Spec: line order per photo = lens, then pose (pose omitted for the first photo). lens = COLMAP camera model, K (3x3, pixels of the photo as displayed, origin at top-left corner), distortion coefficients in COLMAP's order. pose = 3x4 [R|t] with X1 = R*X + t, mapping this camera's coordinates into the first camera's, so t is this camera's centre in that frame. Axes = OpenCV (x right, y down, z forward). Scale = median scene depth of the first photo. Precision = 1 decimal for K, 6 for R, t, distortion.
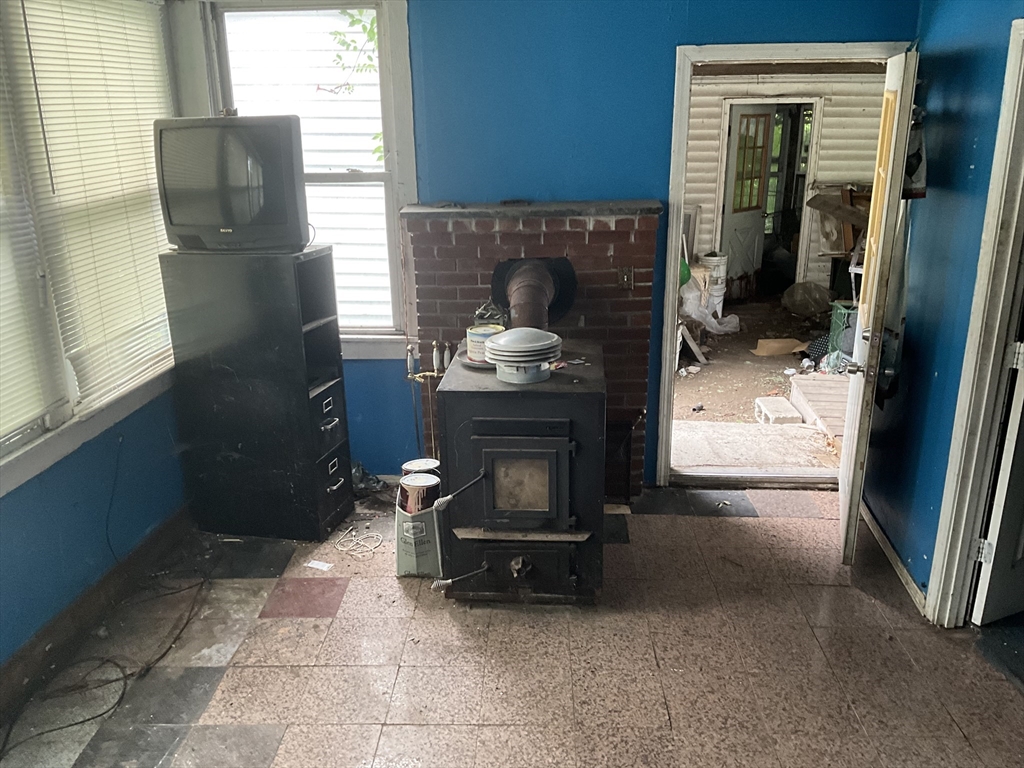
lens RADIAL K [[864.4, 0, 509.9], [0, 864.4, 379.9], [0, 0, 1]] dist [0.071310, 0.000380]
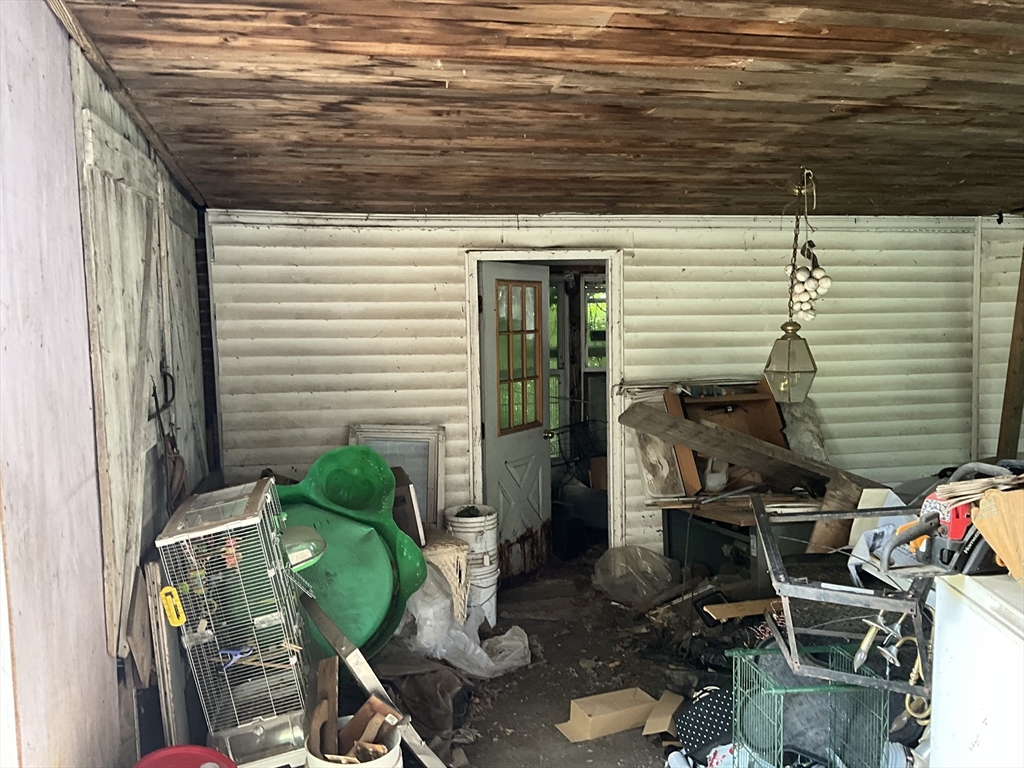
lens RADIAL K [[864.4, 0, 509.9], [0, 864.4, 379.9], [0, 0, 1]] dist [0.071310, 0.000380]
pose [[0.967767, -0.031345, 0.249891, 0.119651], [0.087826, 0.971941, -0.218212, -0.101997], [-0.236040, 0.233125, 0.943365, 0.442653]]
